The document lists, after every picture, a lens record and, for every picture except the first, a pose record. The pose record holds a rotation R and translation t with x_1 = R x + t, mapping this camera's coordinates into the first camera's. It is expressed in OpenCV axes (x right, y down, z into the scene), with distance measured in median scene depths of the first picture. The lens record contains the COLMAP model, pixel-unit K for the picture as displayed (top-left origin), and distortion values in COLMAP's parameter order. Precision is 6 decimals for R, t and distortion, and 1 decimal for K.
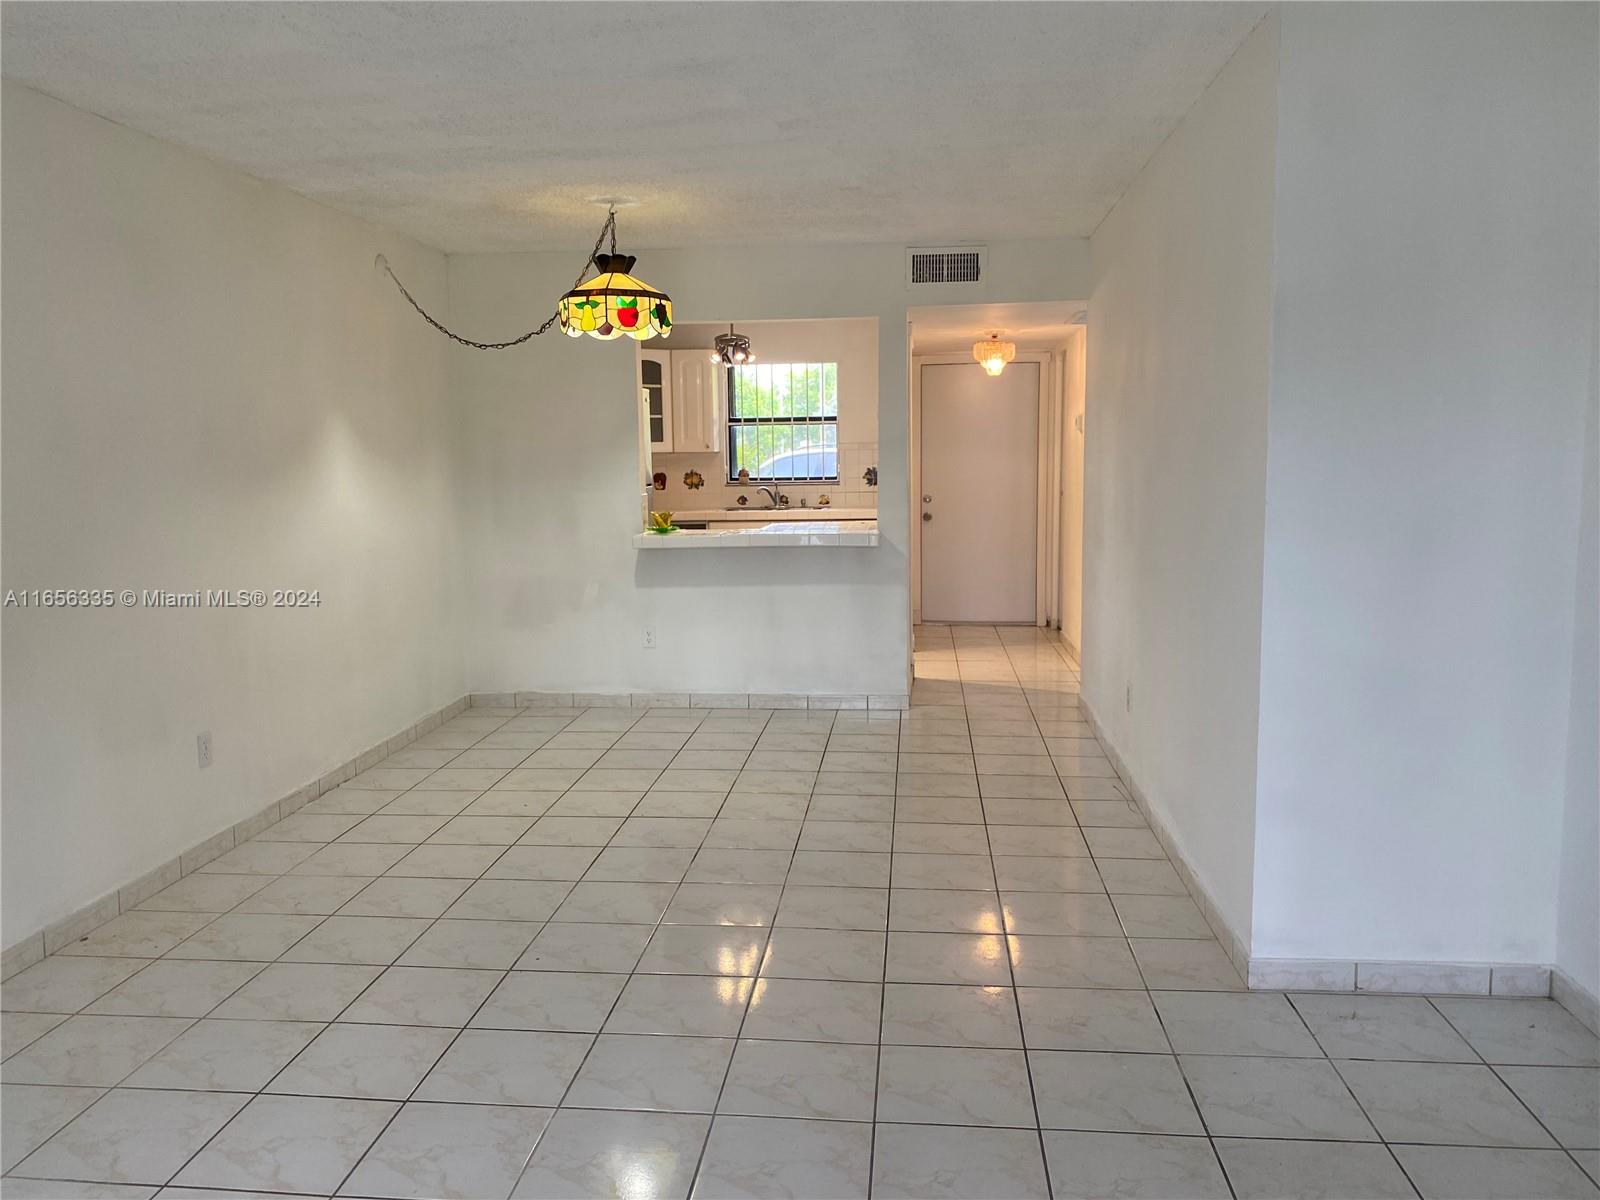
lens RADIAL K [[1229.5, 0, 779.5], [0, 1229.5, 608.2], [0, 0, 1]] dist [0.181183, -0.563026]
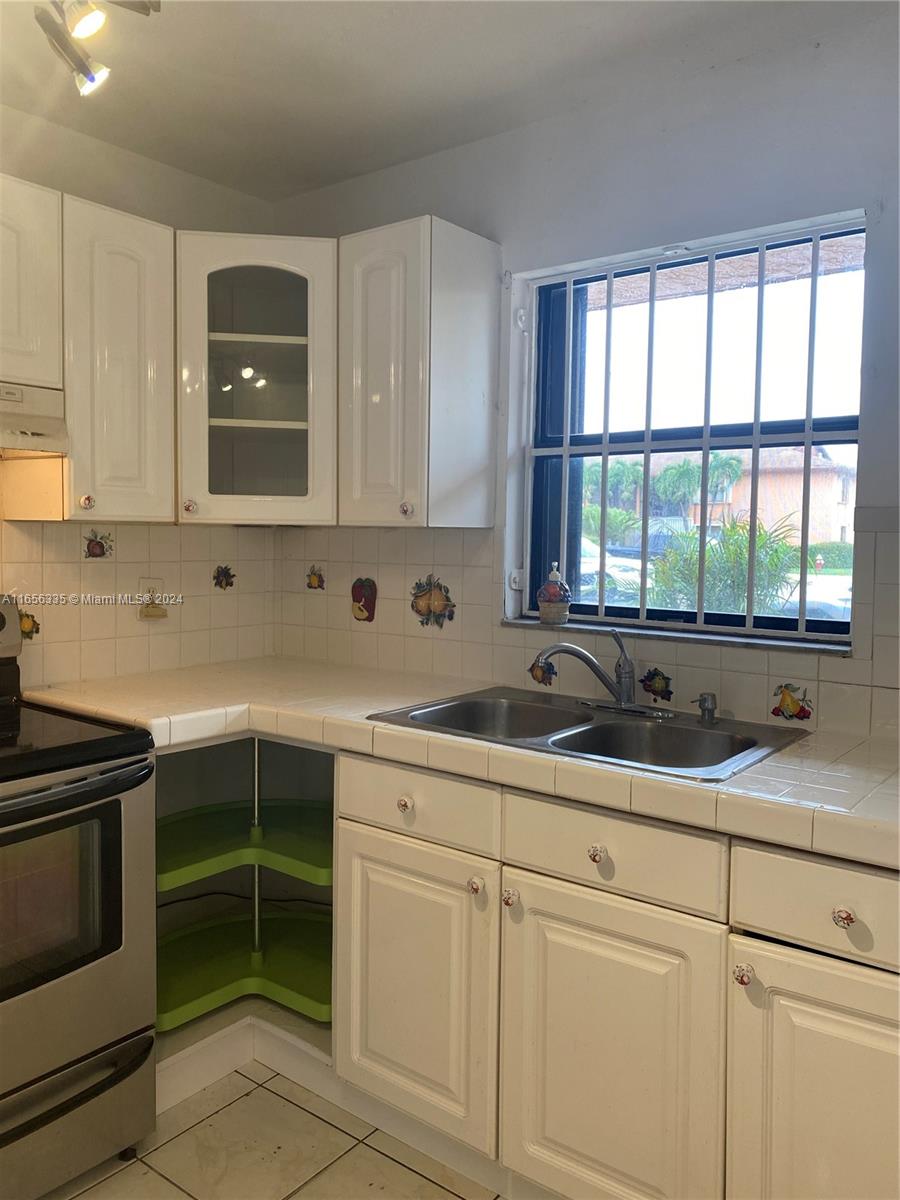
lens RADIAL K [[916.2, 0, 450.3], [0, 916.2, 587.8], [0, 0, 1]] dist [0.079828, -0.199697]
pose [[0.855781, 0.058051, -0.514072, 0.094428], [-0.093465, 0.994682, -0.043268, -0.119654], [0.508826, 0.085075, 0.856655, 0.946555]]
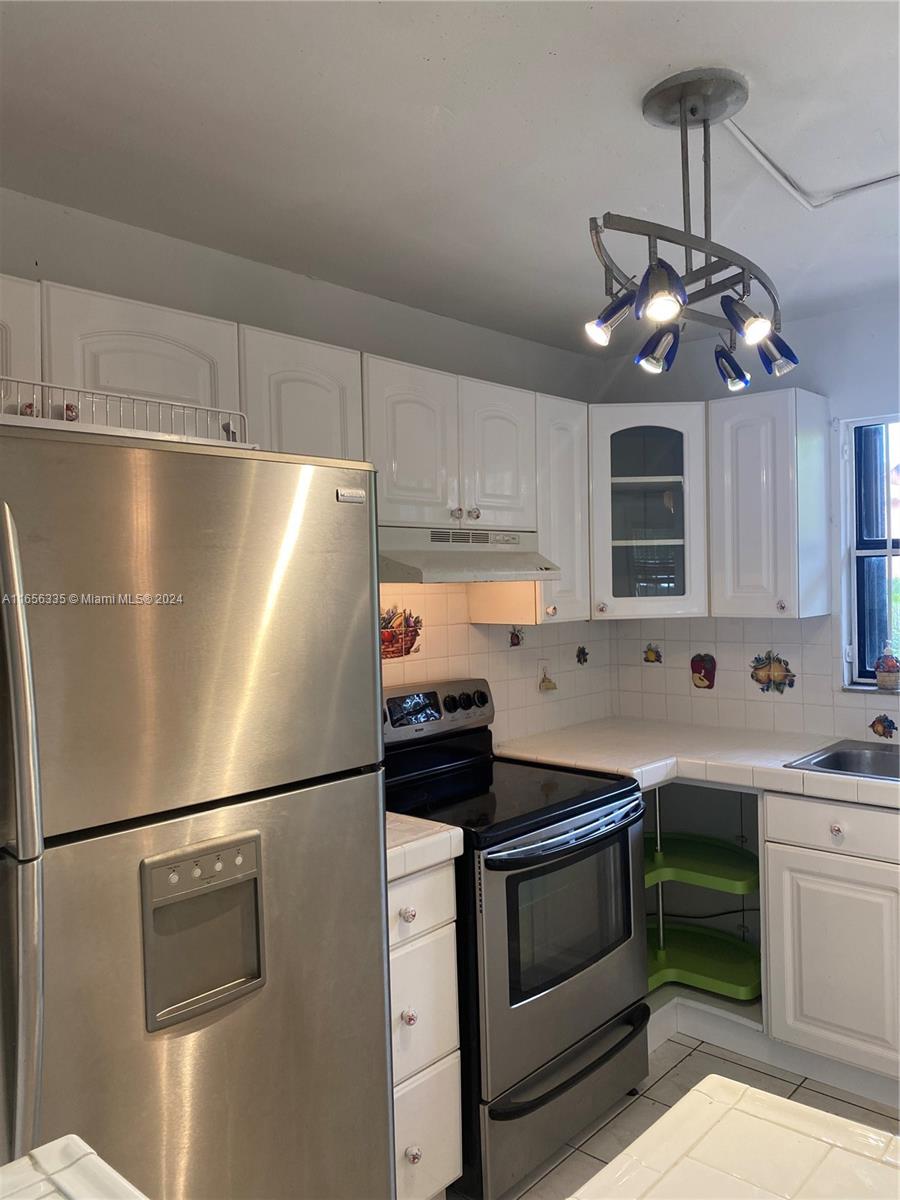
lens RADIAL K [[924.5, 0, 436.2], [0, 924.5, 585.8], [0, 0, 1]] dist [0.068475, -0.141031]
pose [[0.811192, 0.002208, -0.584776, 0.041165], [-0.065029, 0.994131, -0.086454, -0.121061], [0.581154, 0.108158, 0.806575, 0.787865]]
